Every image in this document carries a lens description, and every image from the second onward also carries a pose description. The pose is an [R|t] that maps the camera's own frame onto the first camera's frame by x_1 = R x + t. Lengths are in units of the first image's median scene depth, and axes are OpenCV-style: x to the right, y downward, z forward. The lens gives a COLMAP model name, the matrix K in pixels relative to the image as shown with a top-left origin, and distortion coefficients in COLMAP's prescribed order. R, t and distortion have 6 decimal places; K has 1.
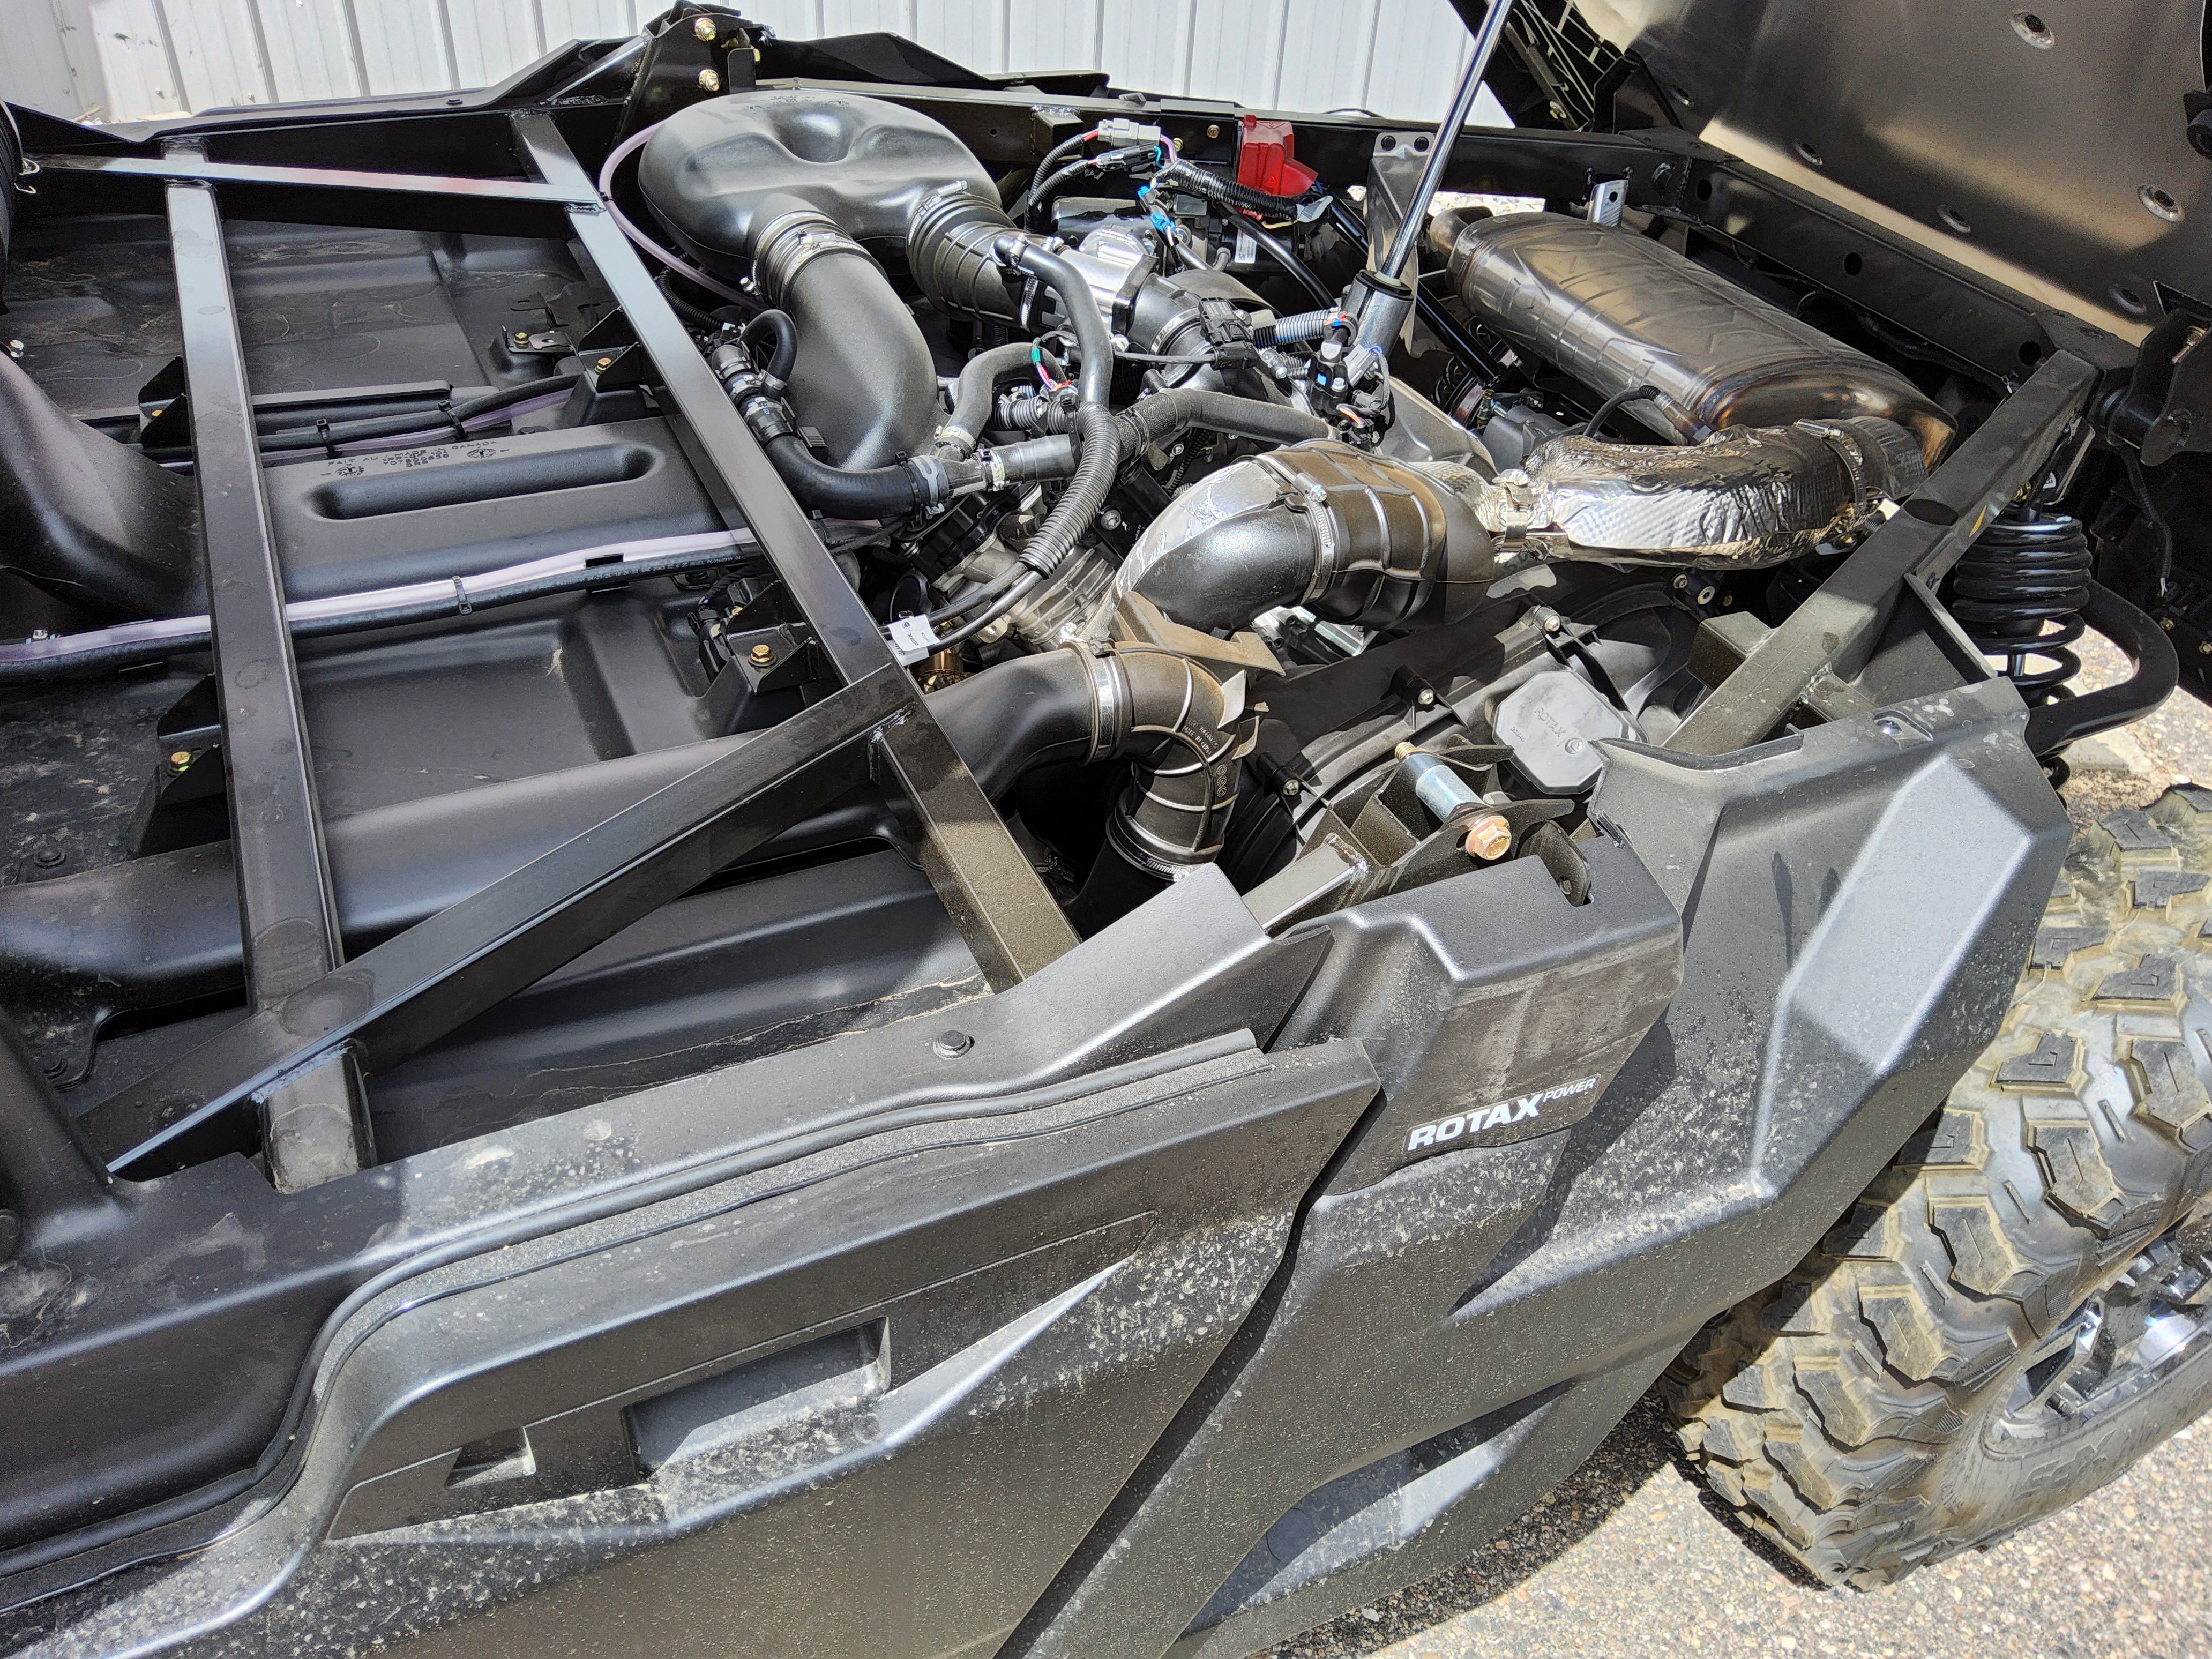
lens RADIAL K [[1640.9, 0, 1106.0], [0, 1640.9, 829.5], [0, 0, 1]] dist [0.004961, 0.002592]
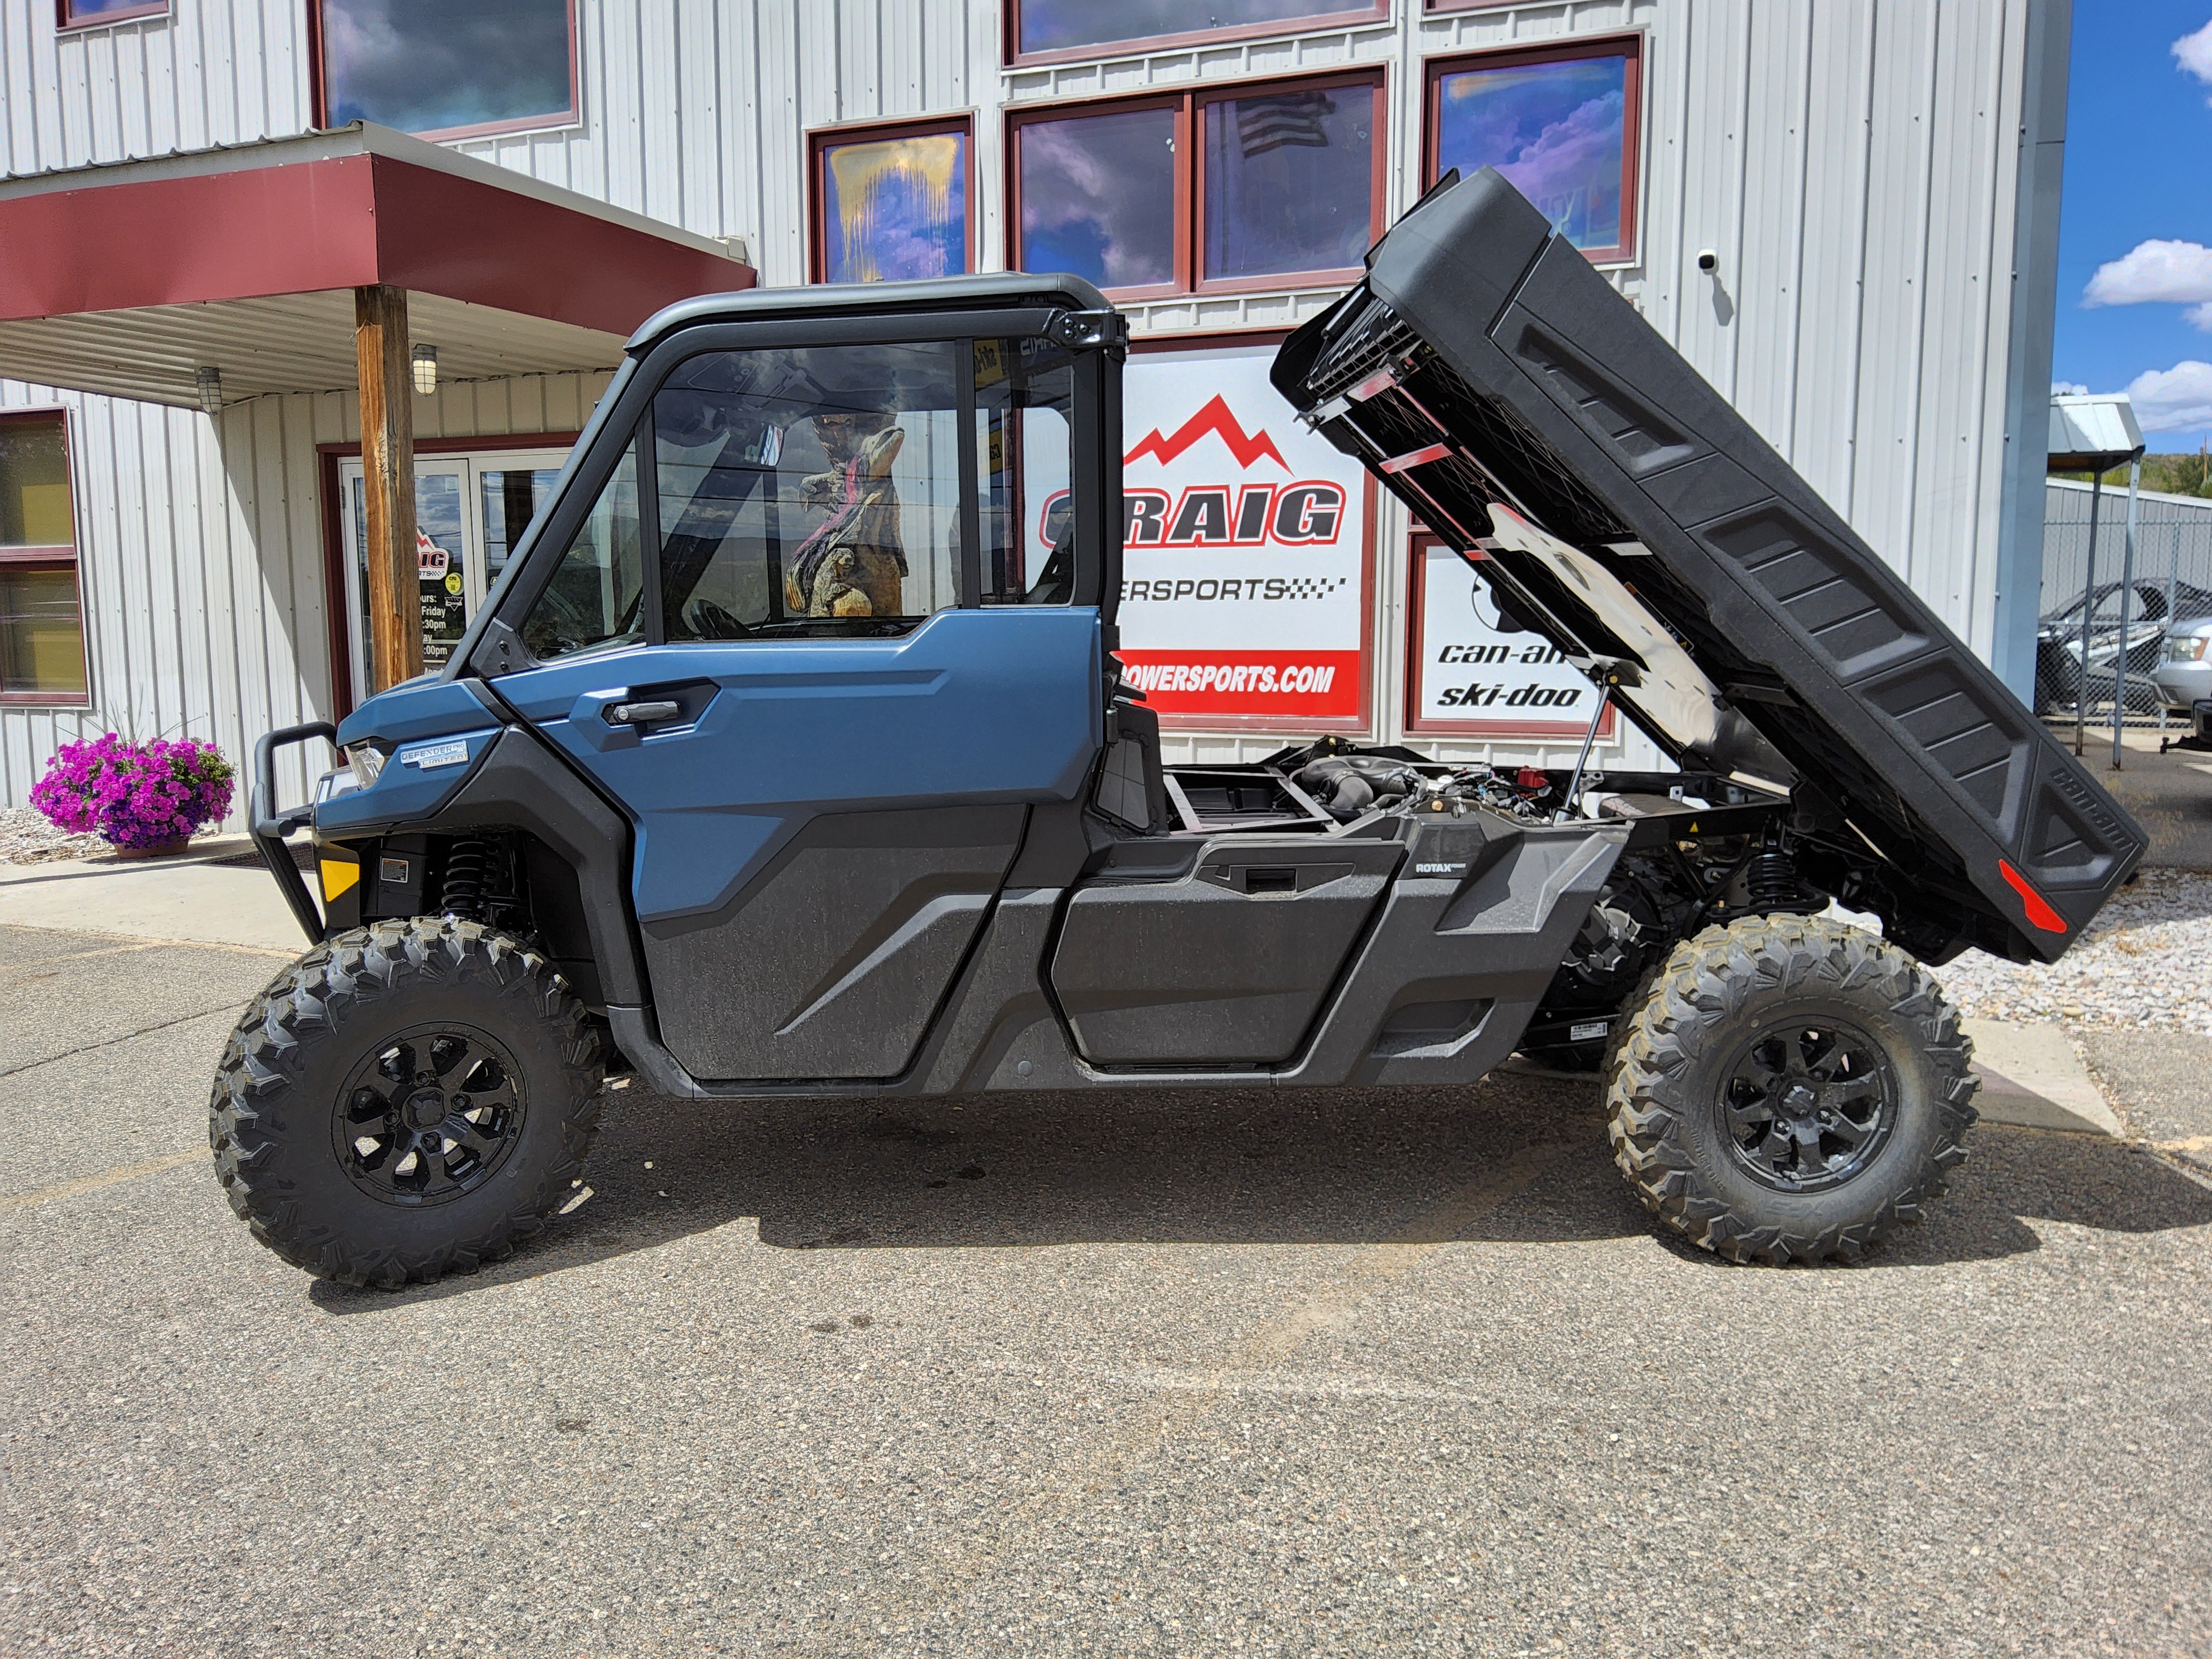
lens RADIAL K [[1640.9, 0, 1106.0], [0, 1640.9, 829.5], [0, 0, 1]] dist [0.004961, 0.002592]
pose [[0.913338, -0.019219, -0.406748, 0.591556], [-0.194222, 0.857381, -0.476629, 1.155042], [0.357898, 0.514323, 0.779346, -1.394150]]
